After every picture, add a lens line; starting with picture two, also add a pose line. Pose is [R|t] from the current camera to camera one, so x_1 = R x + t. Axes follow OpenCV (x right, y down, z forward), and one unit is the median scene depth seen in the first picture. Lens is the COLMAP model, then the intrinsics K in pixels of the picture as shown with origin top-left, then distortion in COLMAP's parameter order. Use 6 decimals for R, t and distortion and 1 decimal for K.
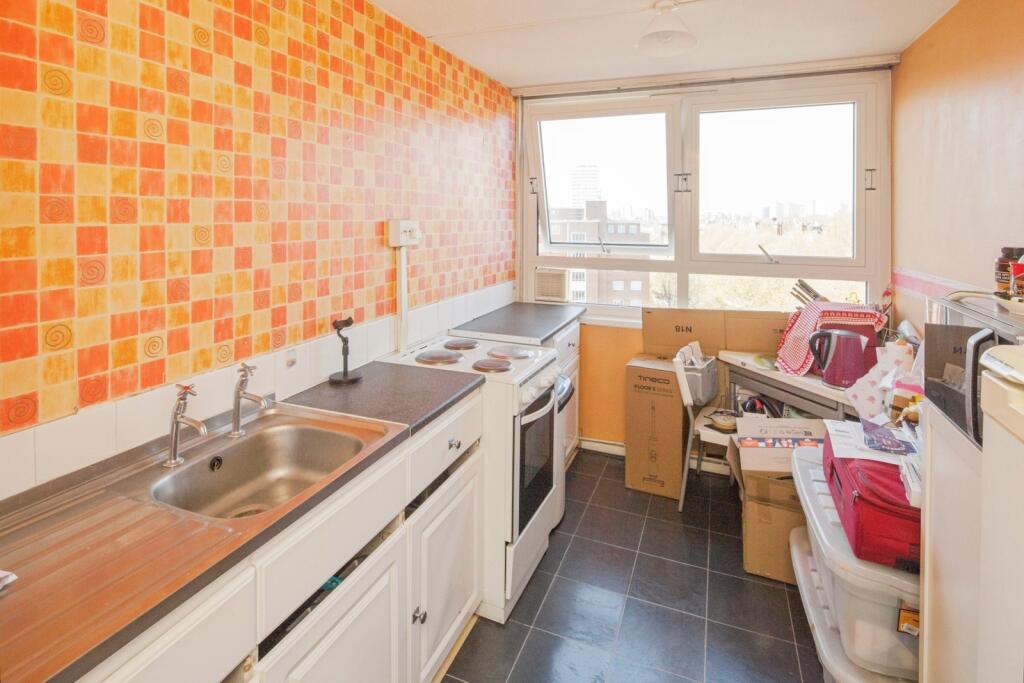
lens RADIAL K [[510.2, 0, 506.1], [0, 510.2, 221.0], [0, 0, 1]] dist [0.000224, -0.002734]
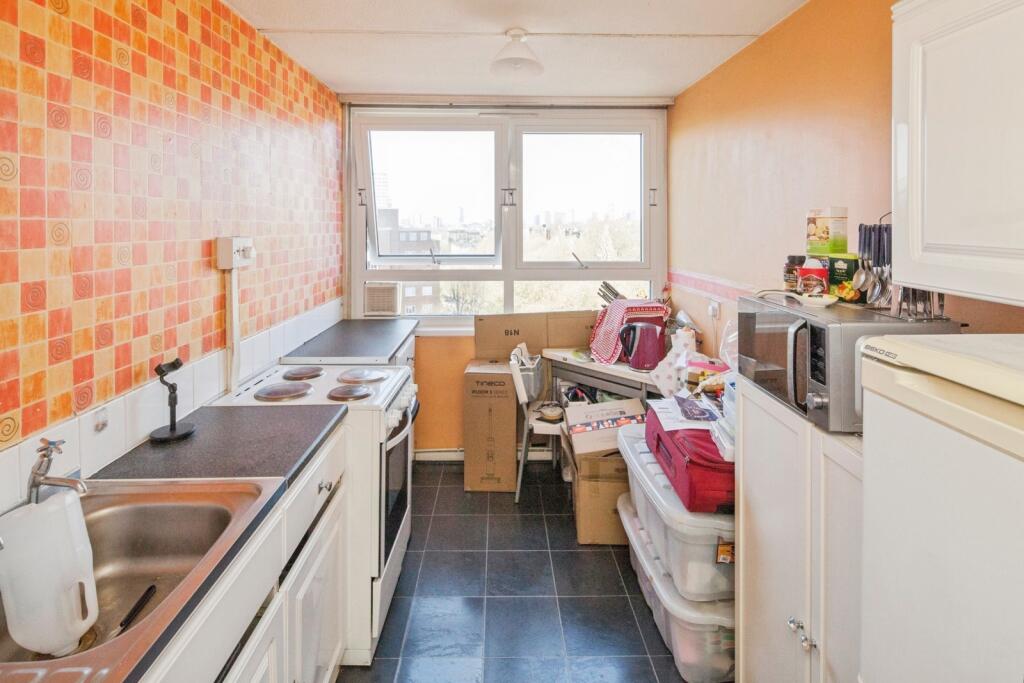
lens RADIAL K [[500.1, 0, 504.2], [0, 500.1, 227.3], [0, 0, 1]] dist [0.002883, -0.008791]
pose [[0.919071, -0.008215, 0.394006, -0.115992], [0.009350, 0.999956, -0.000959, -0.014320], [-0.393981, 0.004566, 0.919107, 0.044133]]
